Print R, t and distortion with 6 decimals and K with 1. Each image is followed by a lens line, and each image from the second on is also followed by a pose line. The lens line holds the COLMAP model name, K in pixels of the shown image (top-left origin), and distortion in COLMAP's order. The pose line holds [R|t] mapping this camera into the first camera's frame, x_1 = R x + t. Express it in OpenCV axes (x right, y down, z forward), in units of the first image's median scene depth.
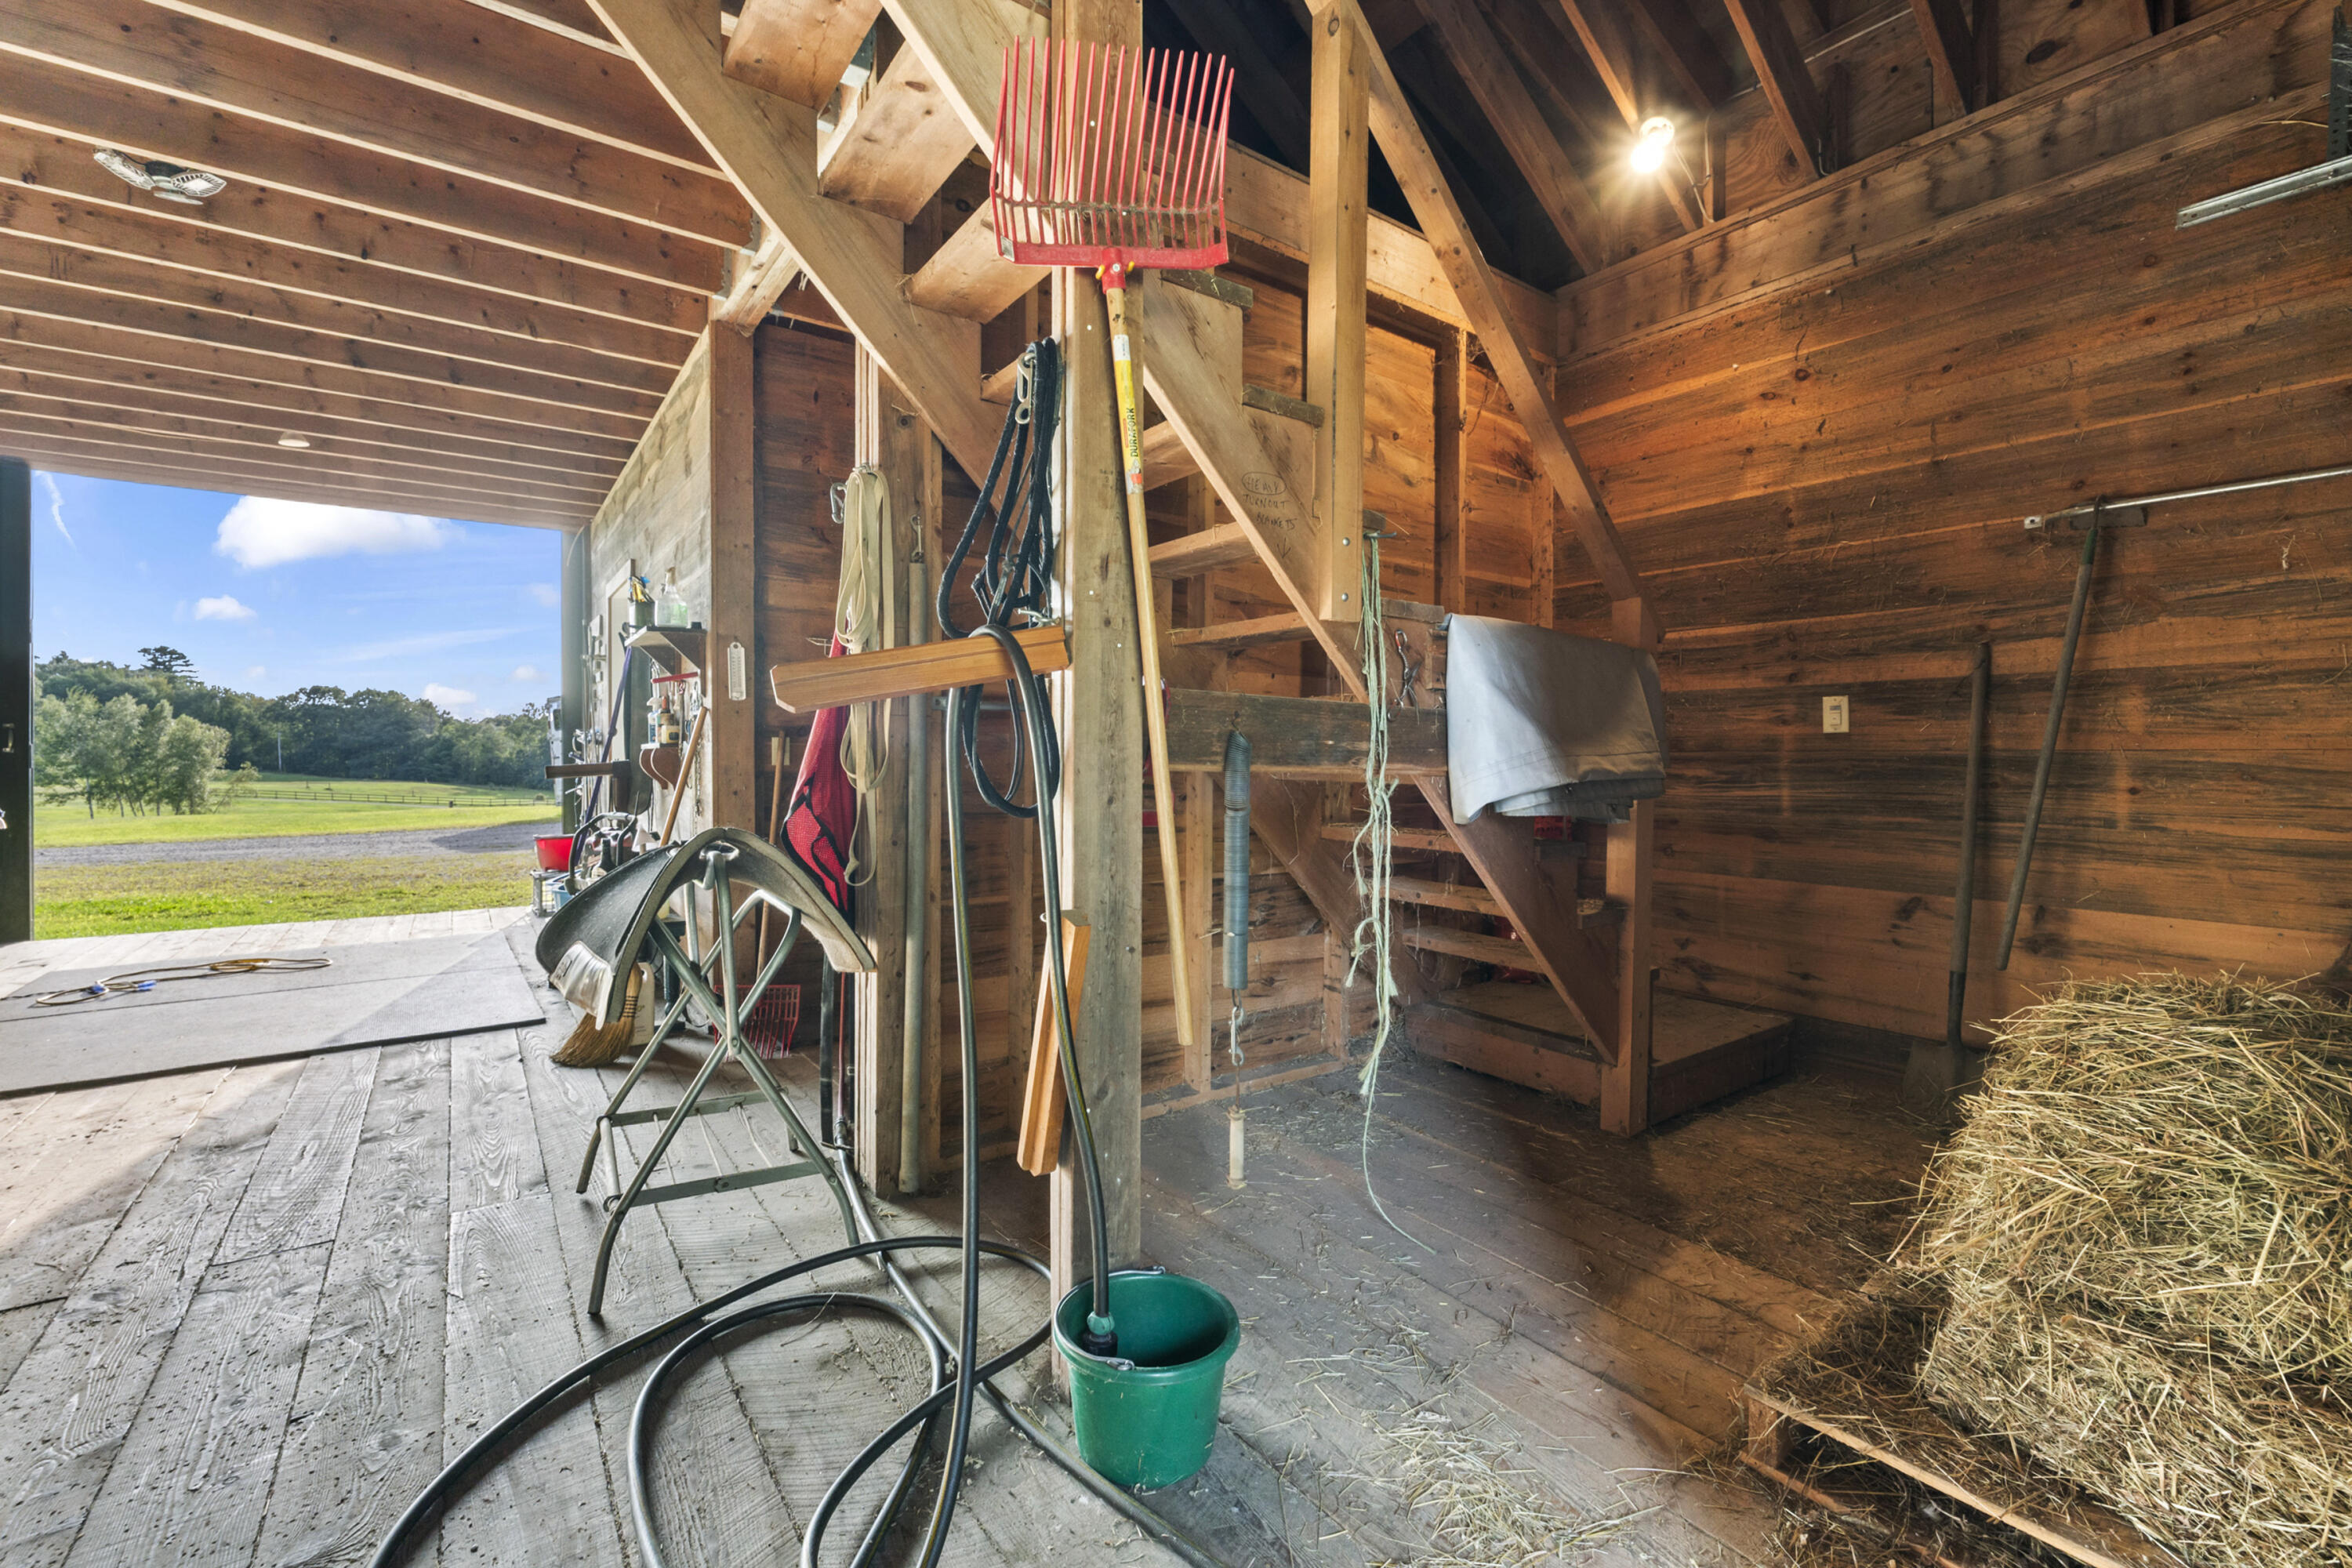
lens RADIAL K [[994.2, 0, 1164.7], [0, 994.2, 775.6], [0, 0, 1]] dist [-0.009473, 0.000938]
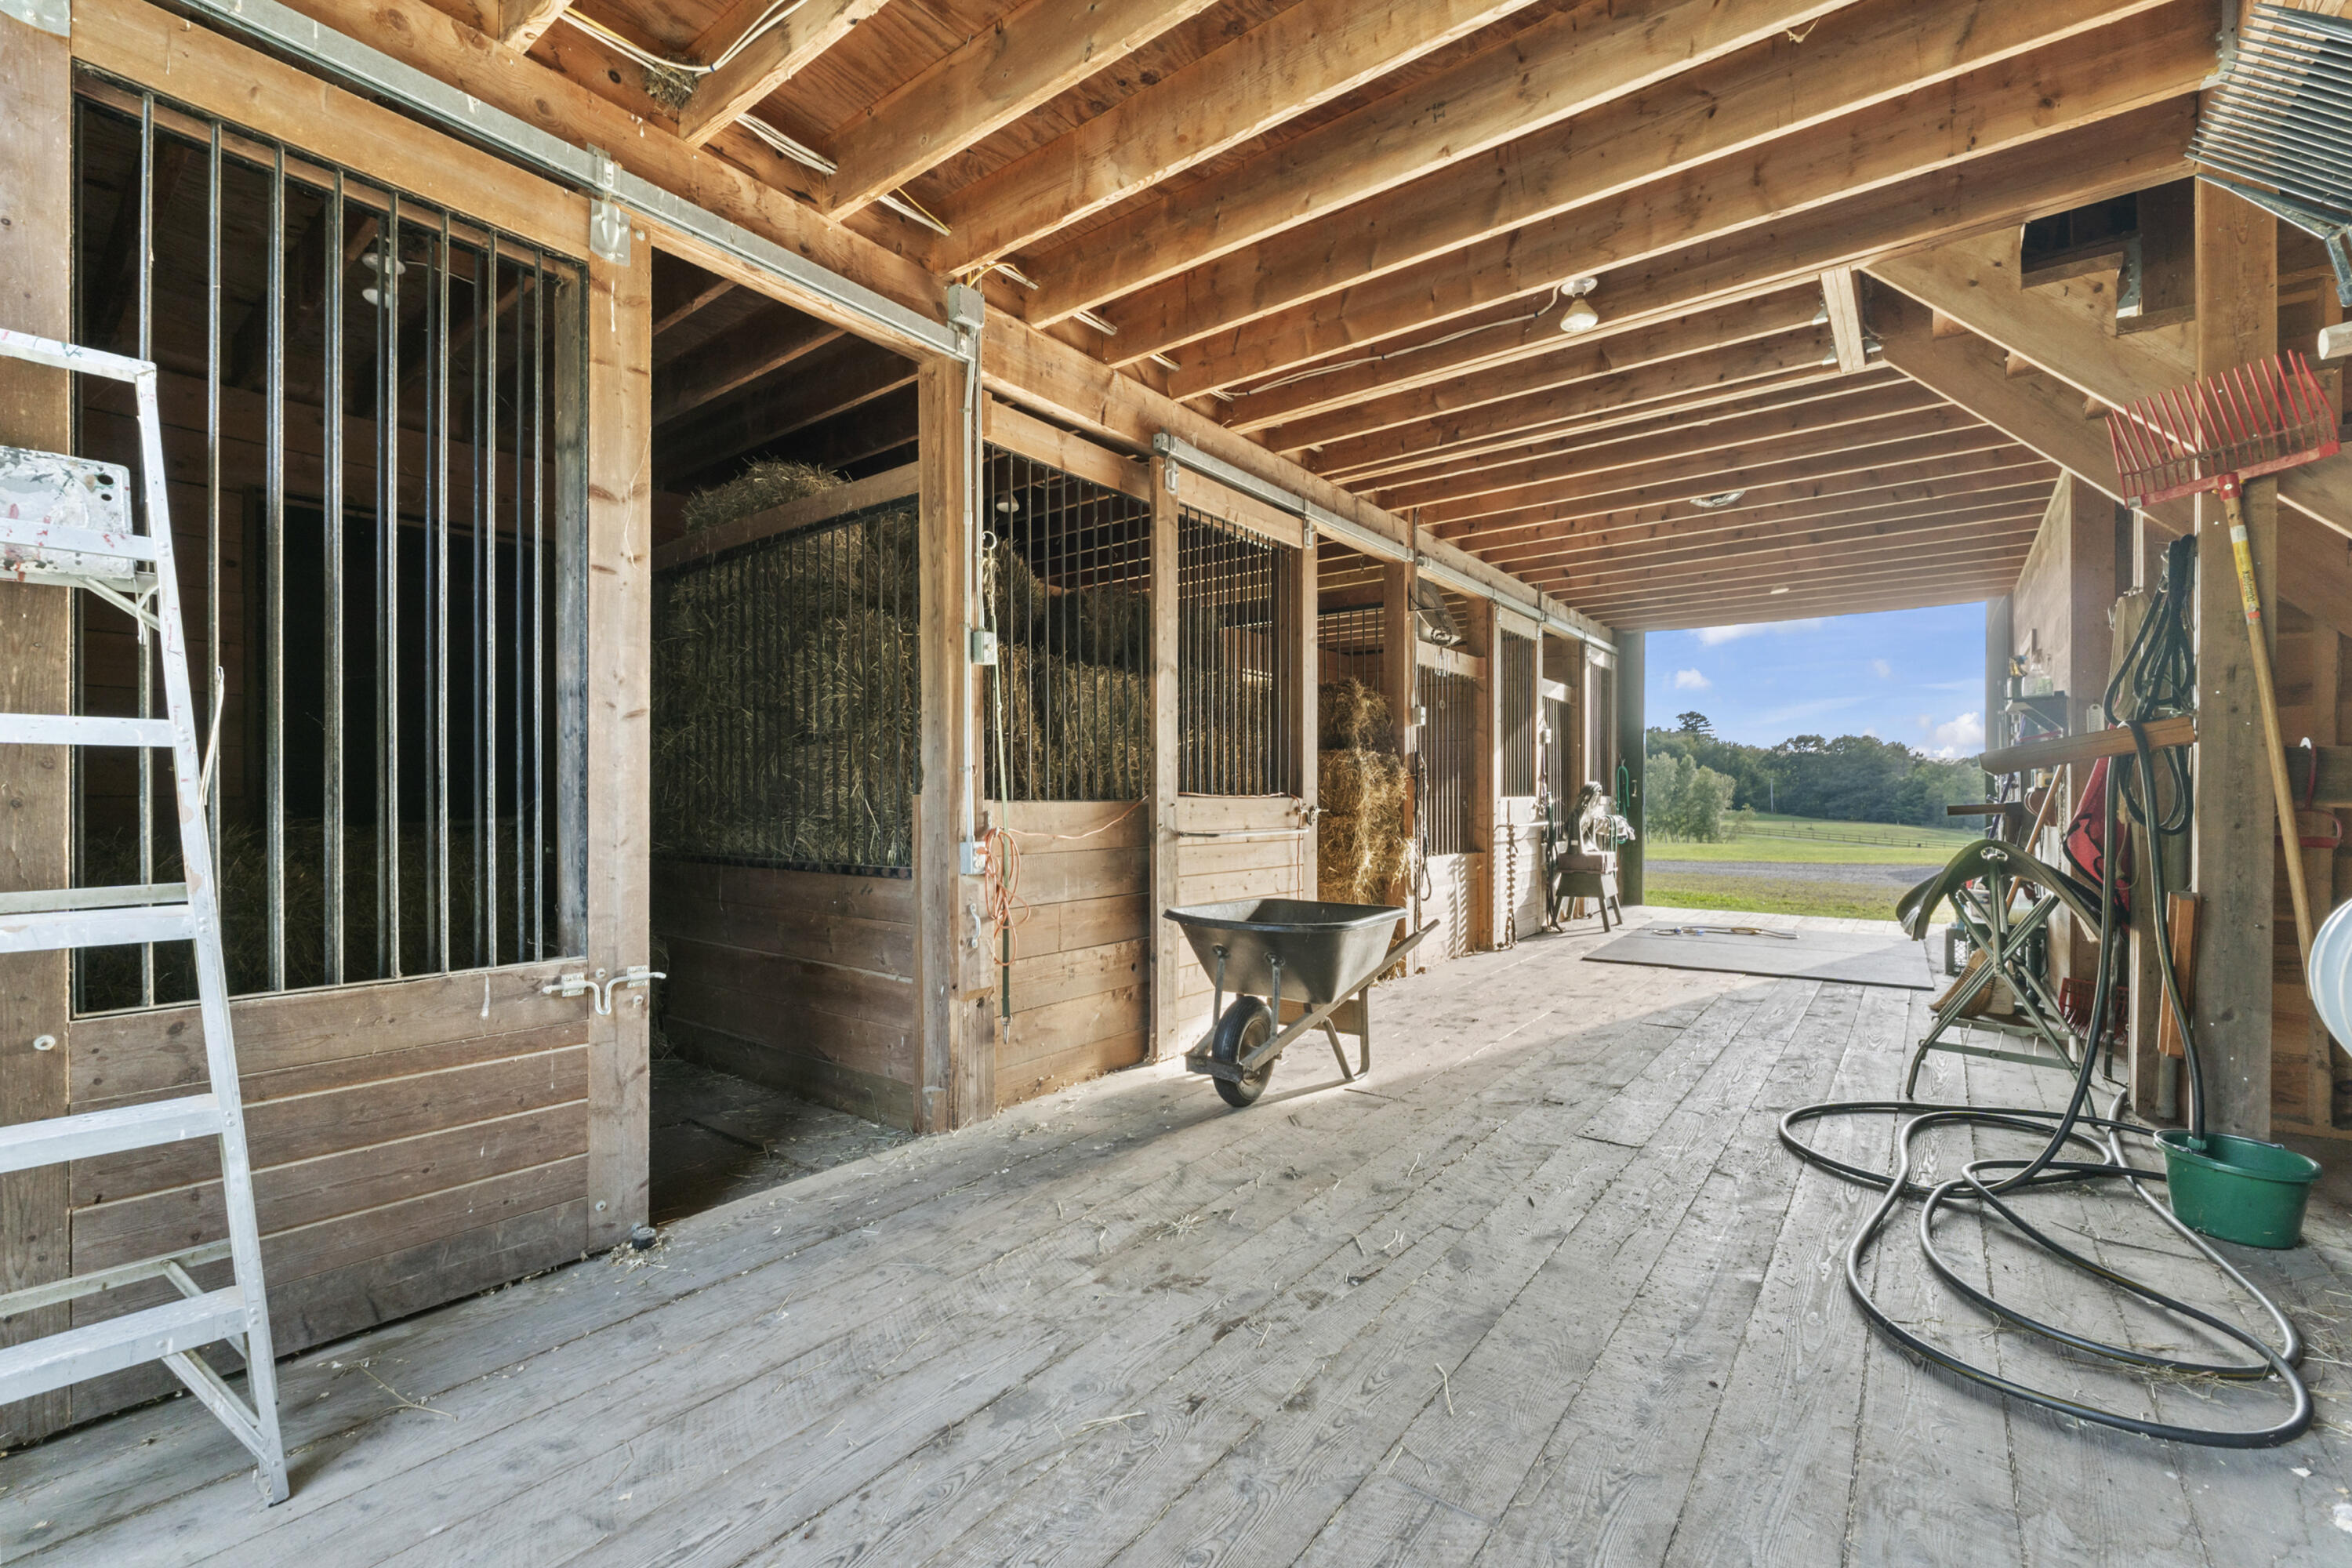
lens RADIAL K [[994.2, 0, 1178.6], [0, 994.2, 797.4], [0, 0, 1]] dist [-0.009473, 0.000938]
pose [[0.296005, -0.002969, -0.955182, 0.641469], [-0.017127, 0.999818, -0.008415, 0.015363], [0.955033, 0.018851, 0.295900, -0.707677]]
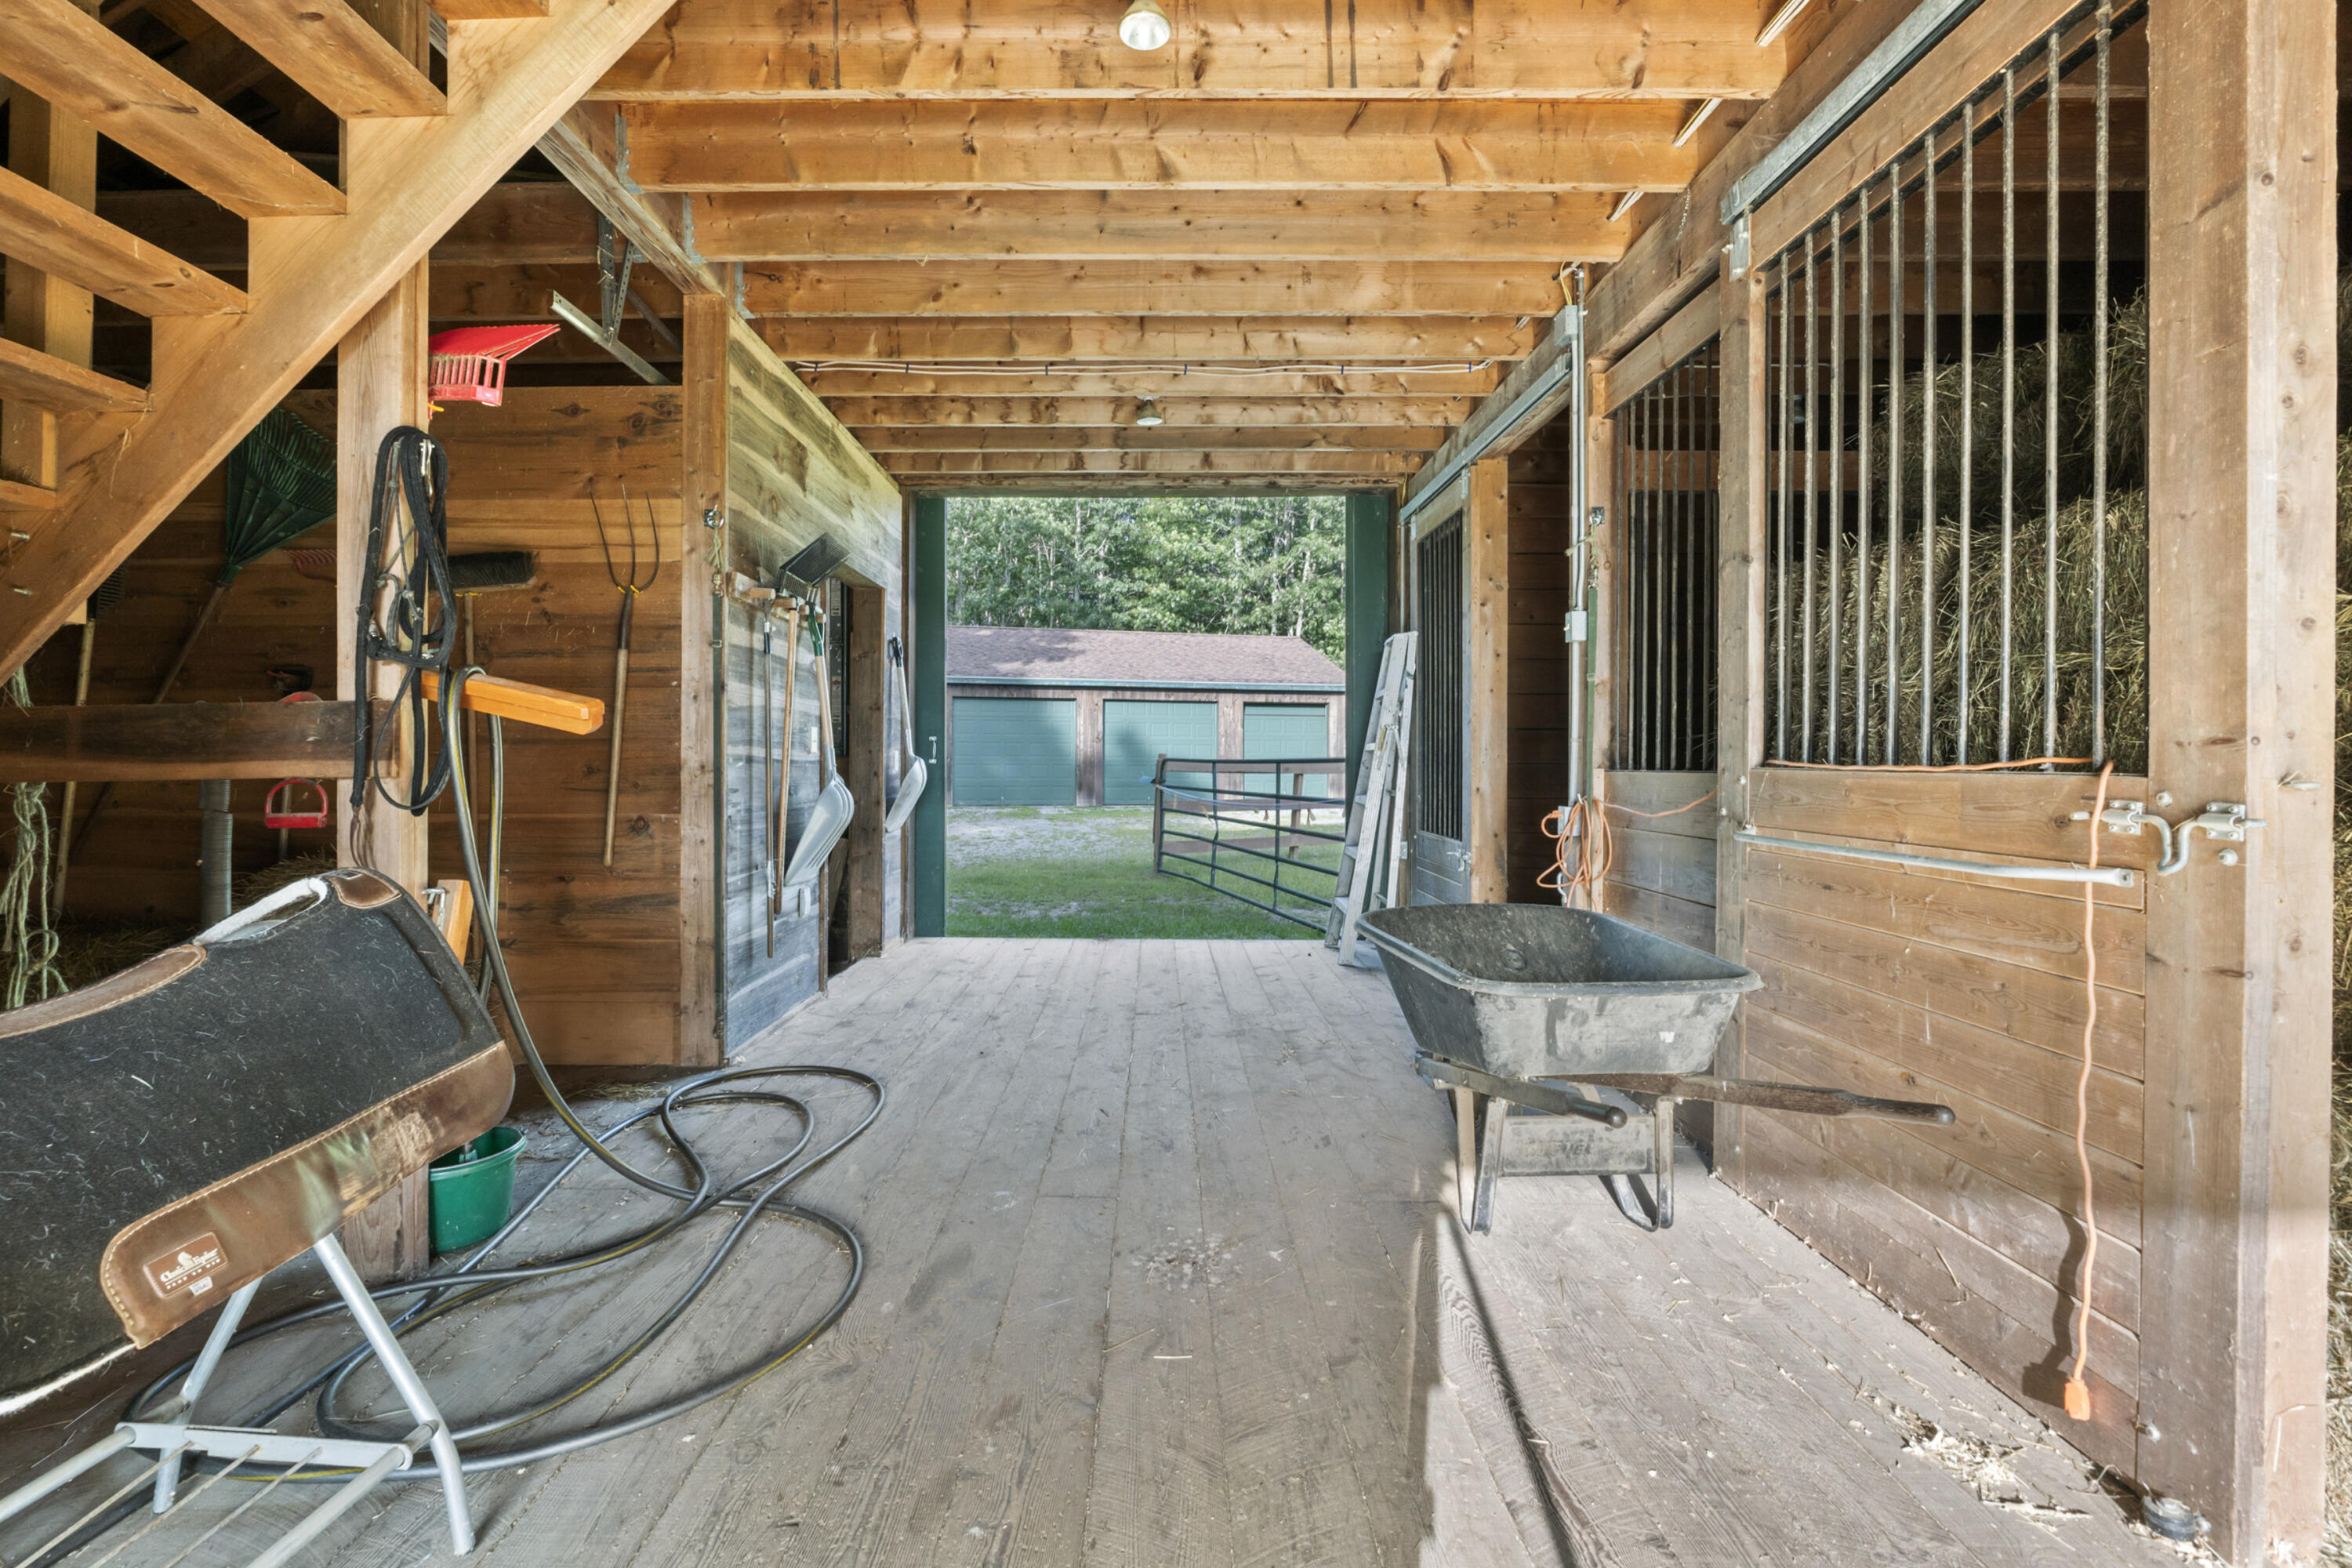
lens RADIAL K [[994.2, 0, 1151.5], [0, 994.2, 782.1], [0, 0, 1]] dist [-0.009473, 0.000938]
pose [[-0.809492, -0.008398, 0.587070, -1.083376], [0.005562, 0.999743, 0.021971, -0.006230], [-0.587104, 0.021051, -0.809238, 0.985033]]
